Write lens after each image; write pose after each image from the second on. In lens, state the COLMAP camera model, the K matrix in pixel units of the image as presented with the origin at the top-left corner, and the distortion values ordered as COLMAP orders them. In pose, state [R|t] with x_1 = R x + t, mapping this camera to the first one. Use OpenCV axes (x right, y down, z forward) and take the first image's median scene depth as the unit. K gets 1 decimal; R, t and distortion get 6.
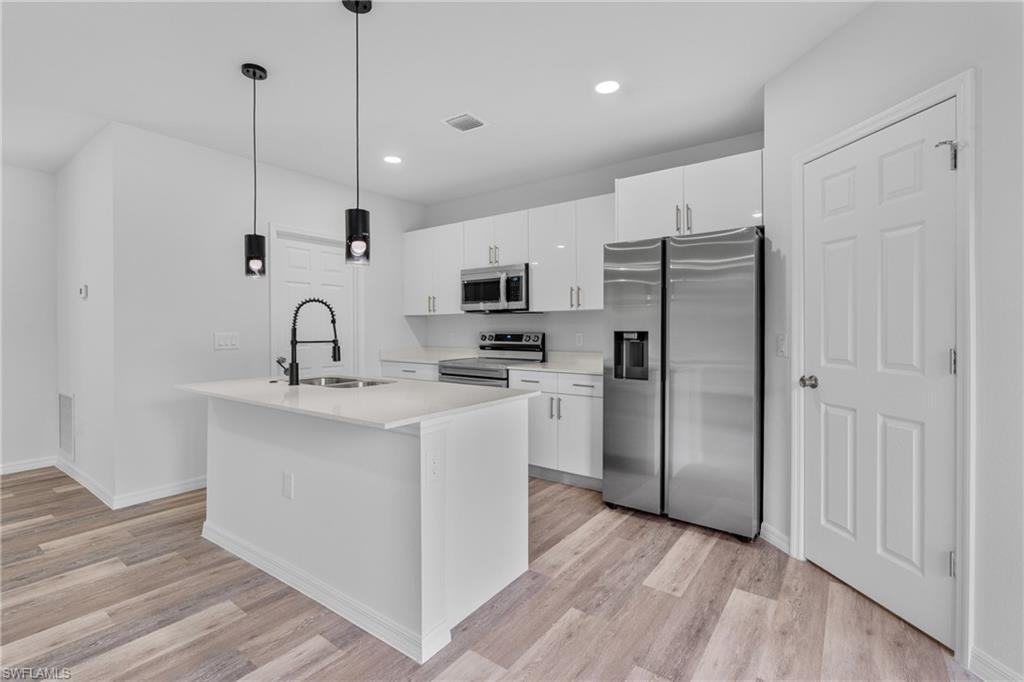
lens RADIAL K [[464.5, 0, 504.8], [0, 464.5, 332.8], [0, 0, 1]] dist [-0.002327, -0.000420]
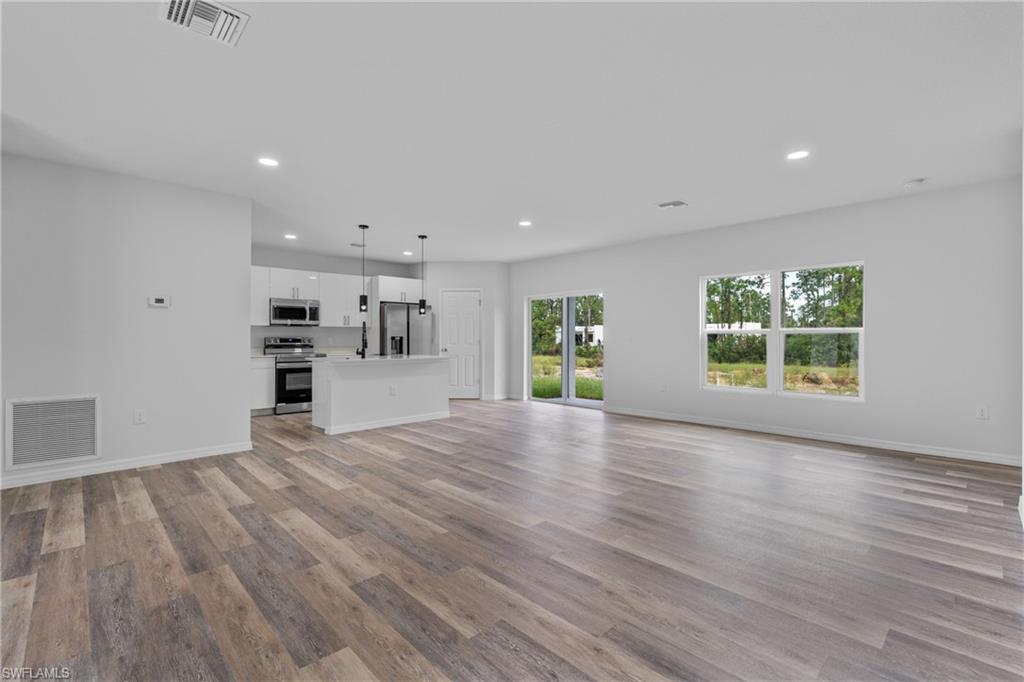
lens RADIAL K [[455.0, 0, 510.3], [0, 455.0, 336.5], [0, 0, 1]] dist [-0.007819, 0.001185]
pose [[0.173798, 0.005456, 0.984766, -2.313293], [0.007139, 0.999951, -0.006800, 0.020422], [-0.984755, 0.008212, 0.173751, -0.129944]]
